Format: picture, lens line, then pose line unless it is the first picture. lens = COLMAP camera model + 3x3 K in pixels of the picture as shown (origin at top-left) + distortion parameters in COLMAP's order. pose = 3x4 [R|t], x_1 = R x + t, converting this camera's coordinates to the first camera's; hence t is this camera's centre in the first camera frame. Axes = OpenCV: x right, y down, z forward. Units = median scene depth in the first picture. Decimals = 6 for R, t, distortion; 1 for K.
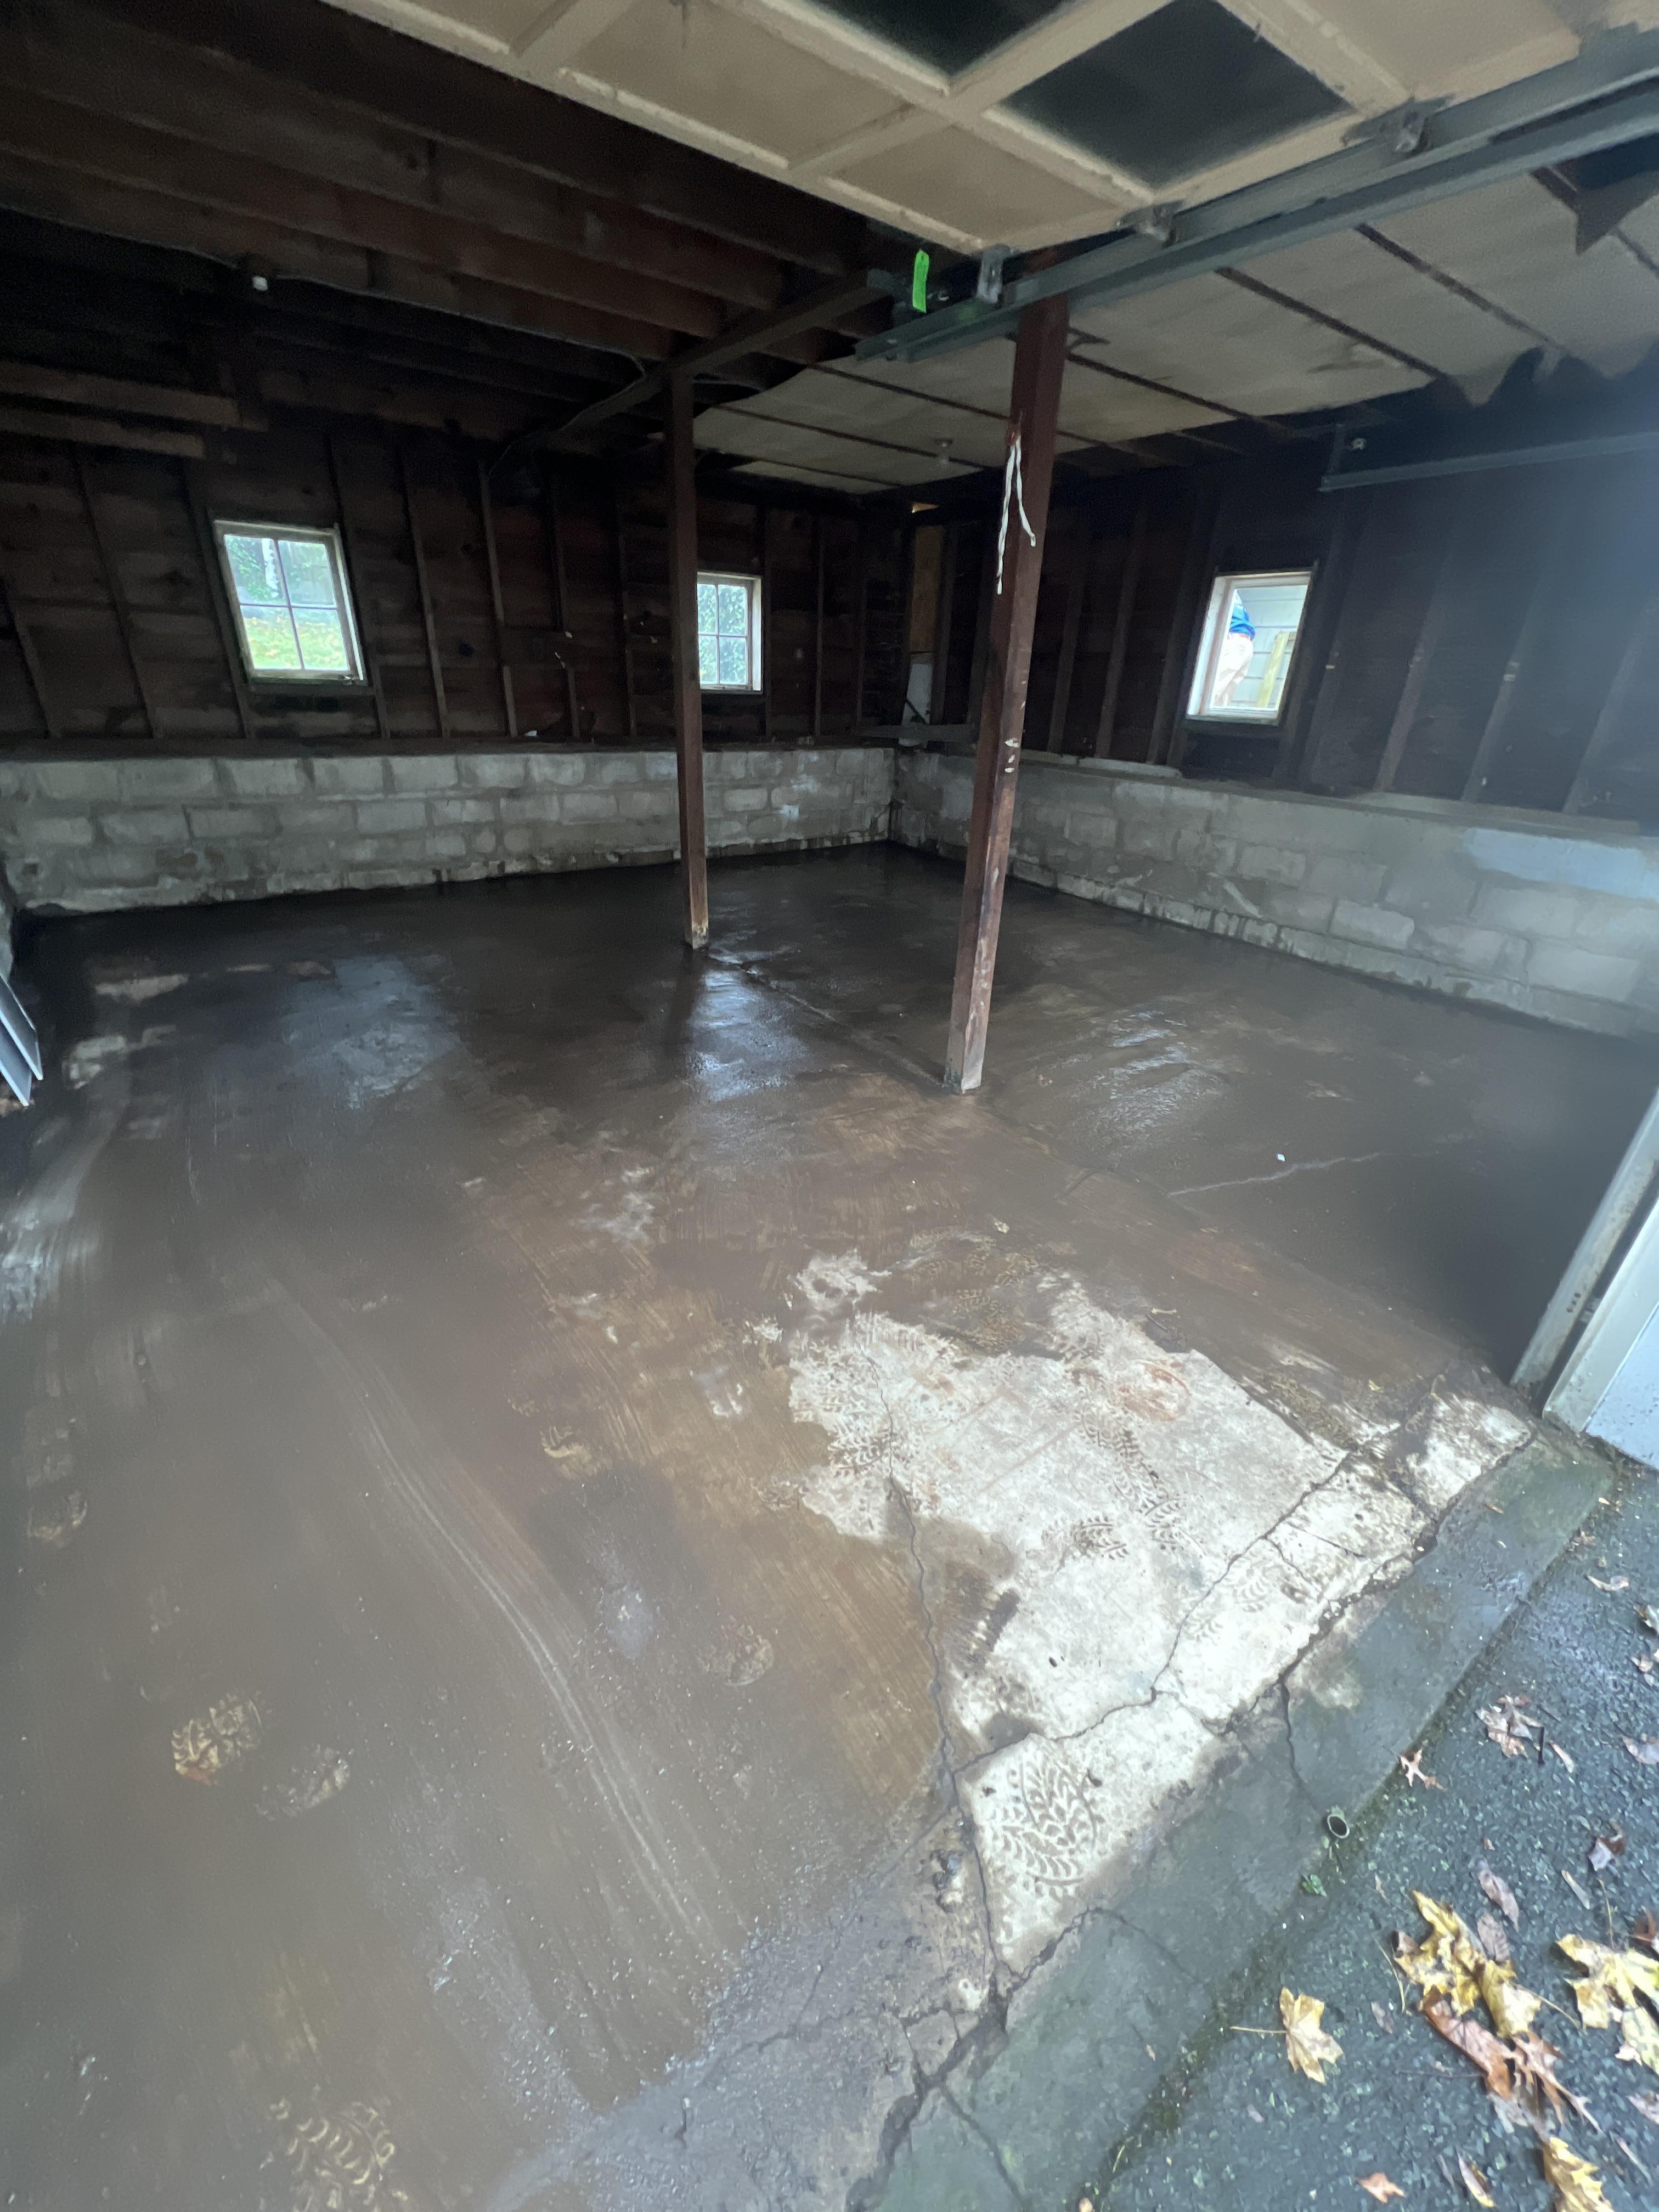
lens RADIAL K [[883.5, 0, 824.0], [0, 883.5, 1109.4], [0, 0, 1]] dist [-0.002211, 0.000204]
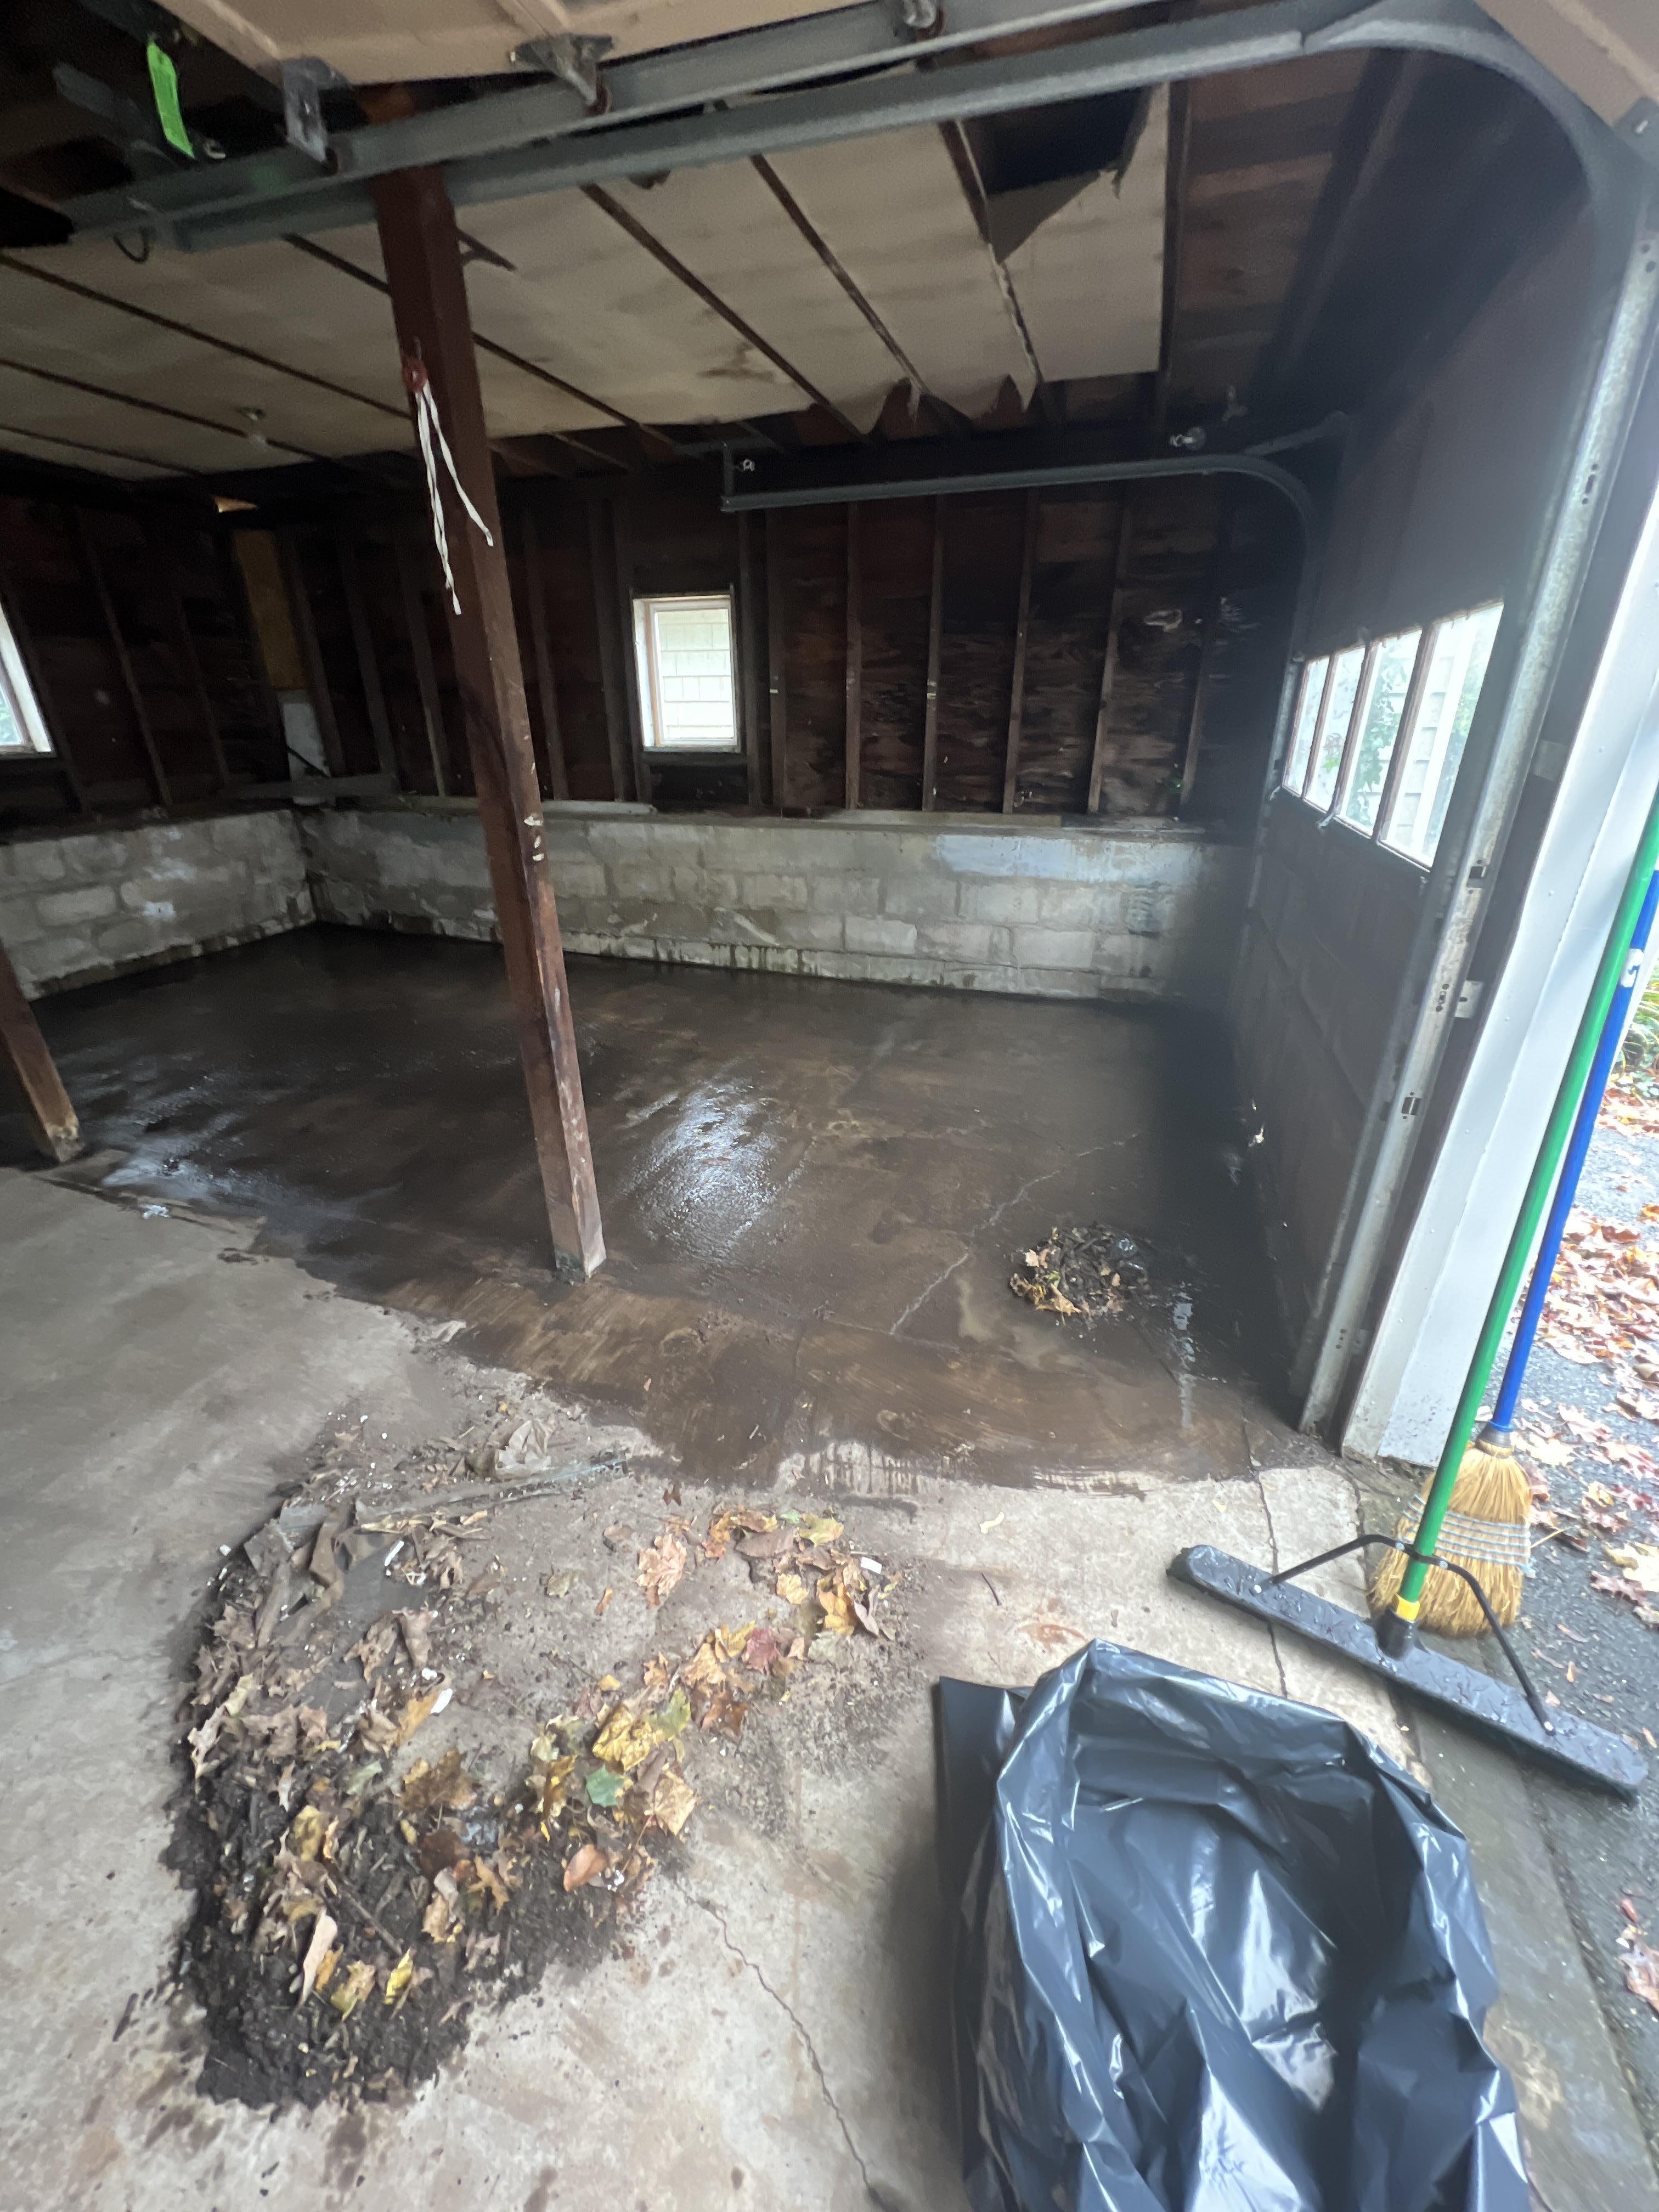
lens RADIAL K [[883.5, 0, 834.2], [0, 883.5, 1112.5], [0, 0, 1]] dist [-0.002211, 0.000204]
pose [[0.809890, -0.280870, 0.514966, -0.013937], [0.290194, 0.954800, 0.064371, -0.094583], [-0.509770, 0.097306, 0.854790, 0.164823]]
